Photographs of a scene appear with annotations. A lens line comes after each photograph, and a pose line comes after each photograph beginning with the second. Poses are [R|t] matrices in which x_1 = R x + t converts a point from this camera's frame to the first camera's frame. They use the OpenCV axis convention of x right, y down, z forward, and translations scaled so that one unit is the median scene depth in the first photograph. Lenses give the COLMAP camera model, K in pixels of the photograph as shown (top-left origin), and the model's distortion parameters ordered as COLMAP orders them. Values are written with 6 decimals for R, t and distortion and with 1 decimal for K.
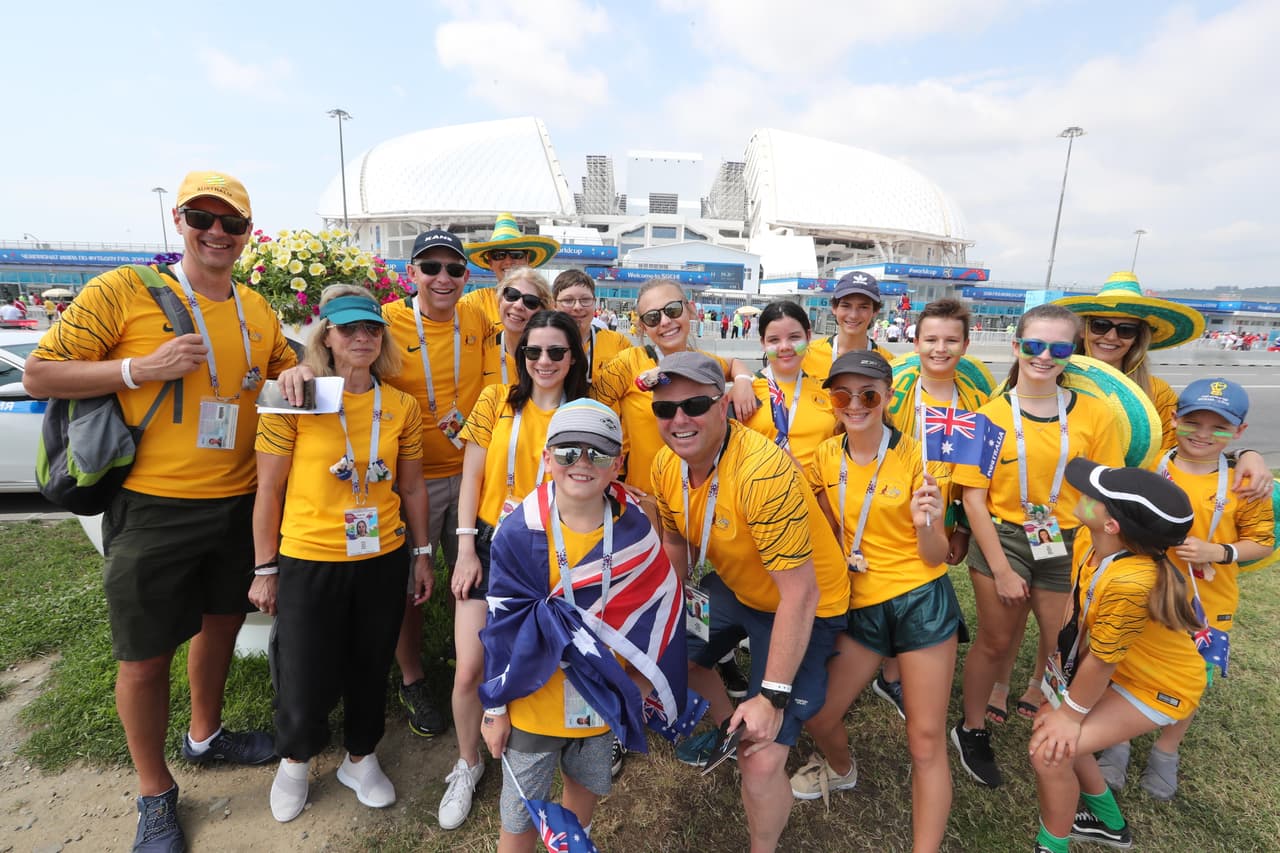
lens RADIAL K [[598.4, 0, 620.8], [0, 598.4, 429.1], [0, 0, 1]] dist [-0.059434, 0.021872]
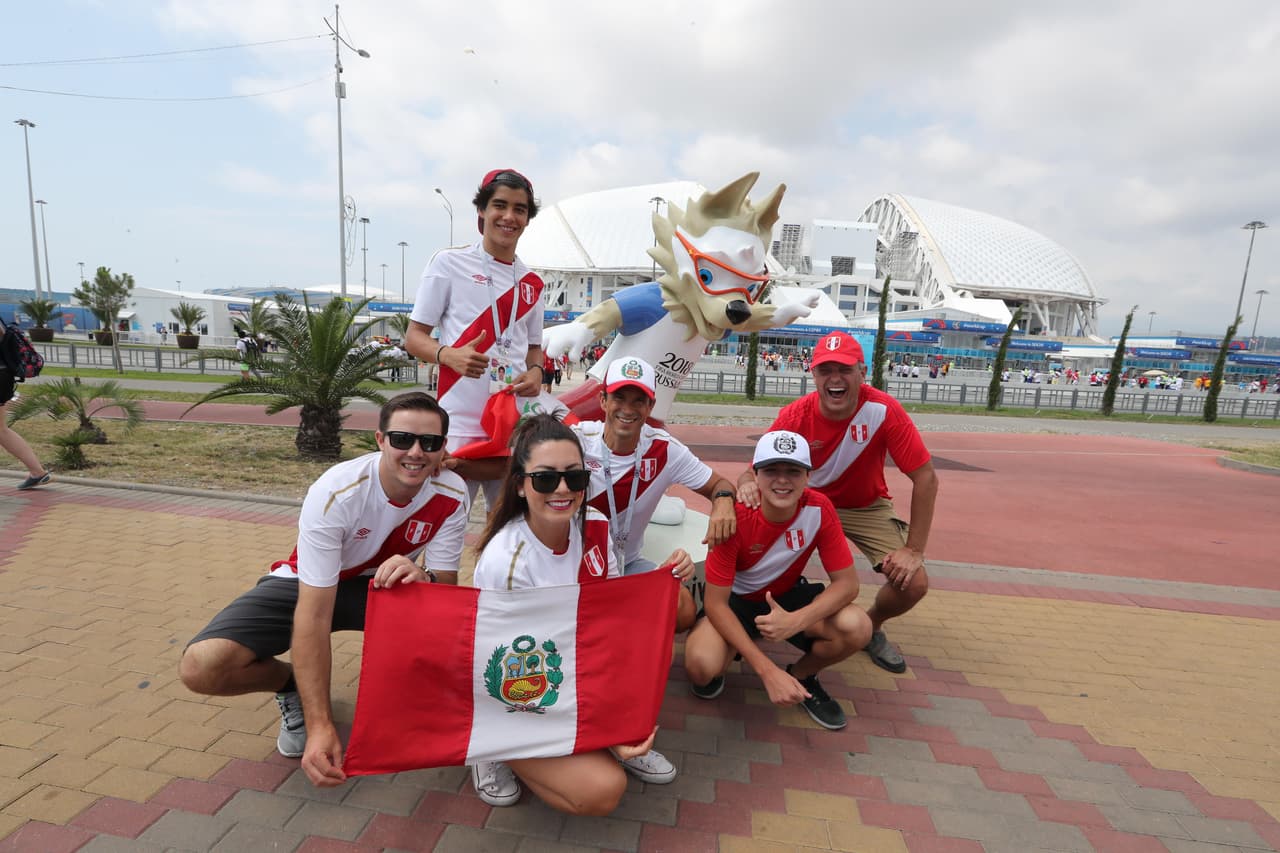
lens RADIAL K [[605.6, 0, 640.0], [0, 605.6, 426.5], [0, 0, 1]] dist [-0.004809, -0.000856]
pose [[0.999203, 0.028764, -0.027671, -0.397033], [-0.030584, 0.997233, -0.067761, 0.037132], [0.025646, 0.068553, 0.997318, -0.237629]]
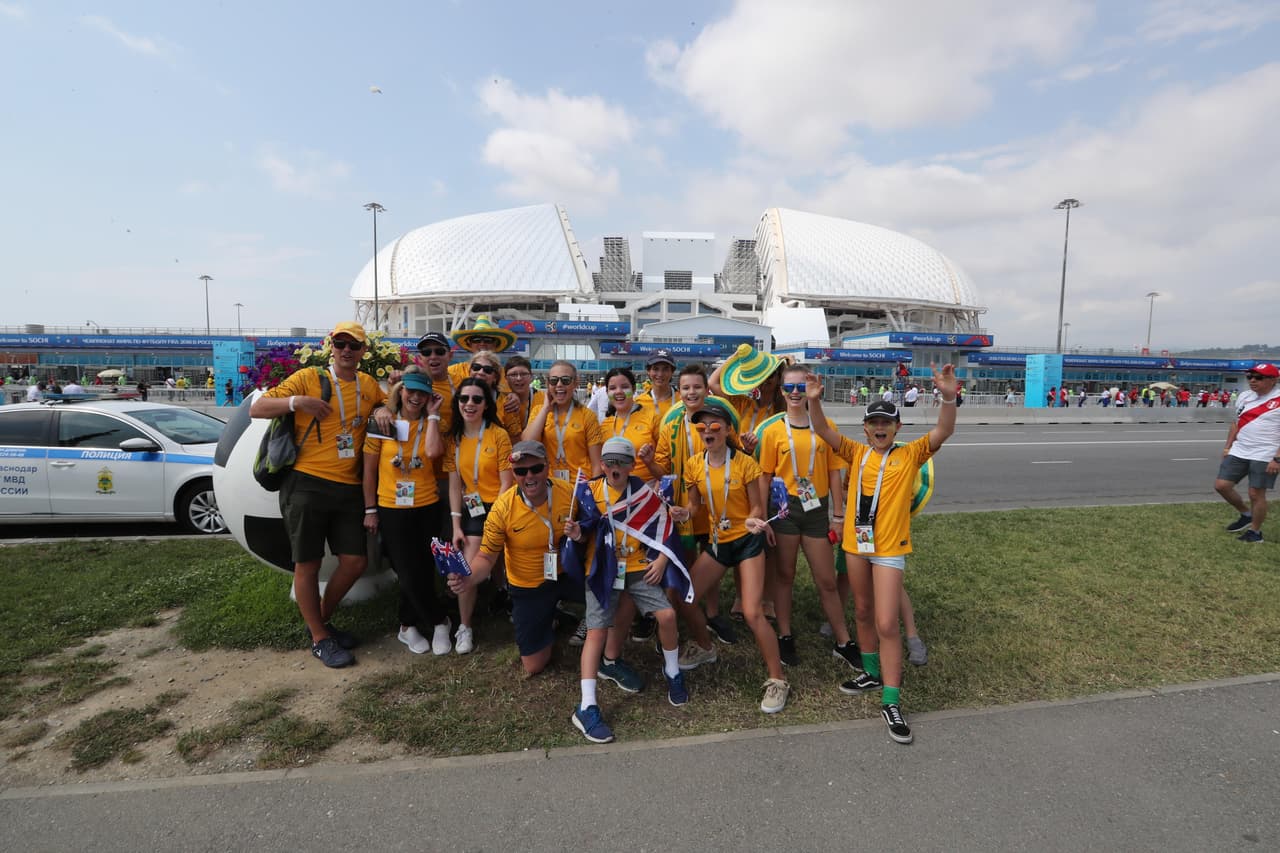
lens RADIAL K [[598.4, 0, 620.8], [0, 598.4, 429.1], [0, 0, 1]] dist [-0.059434, 0.021872]
pose [[0.999279, -0.015127, -0.034824, 0.005482], [0.010883, 0.992836, -0.118986, 0.002881], [0.036375, 0.118521, 0.992285, -0.012560]]
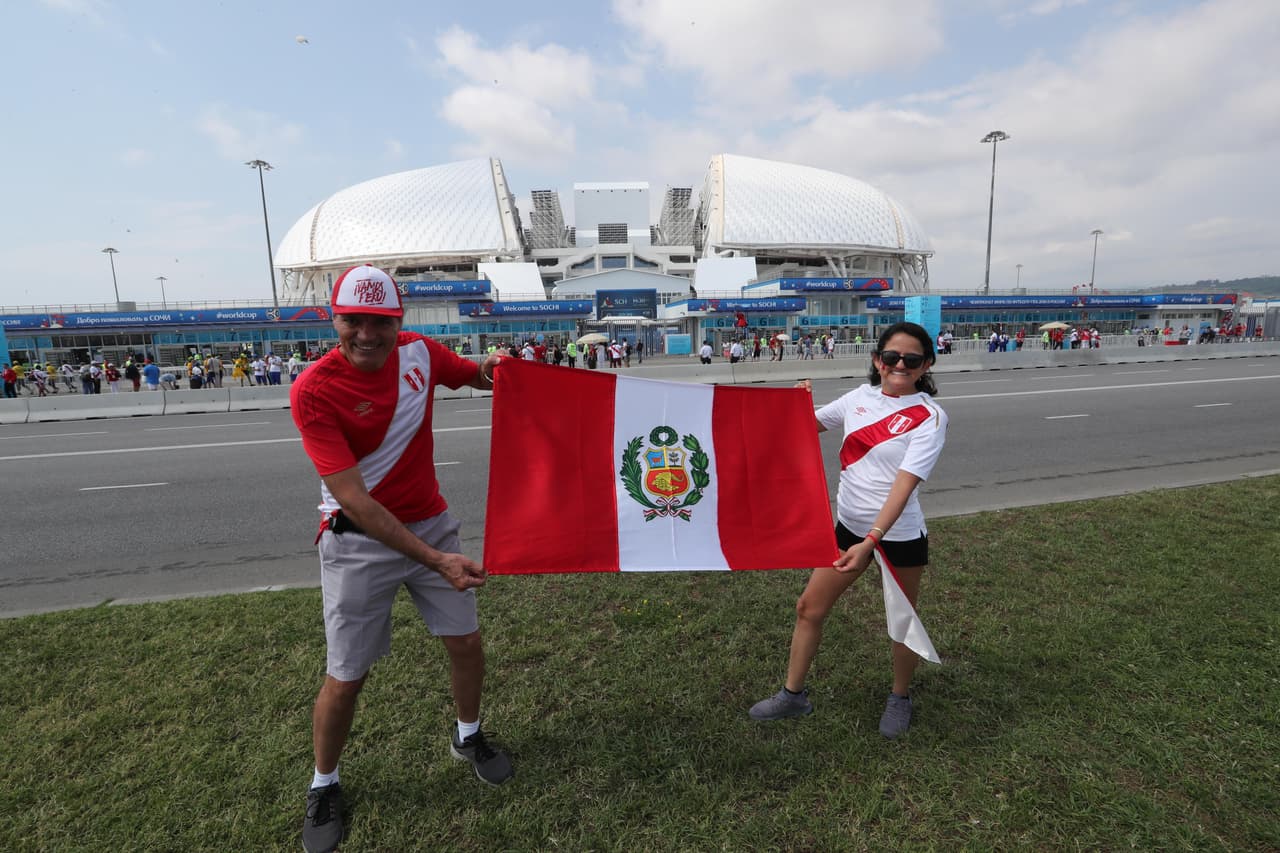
lens RADIAL K [[598.4, 0, 620.8], [0, 598.4, 429.1], [0, 0, 1]] dist [-0.059434, 0.021872]
pose [[0.998078, -0.061702, 0.005702, 0.083109], [0.061909, 0.996855, -0.049463, -0.002946], [-0.002632, 0.049721, 0.998760, 0.024330]]
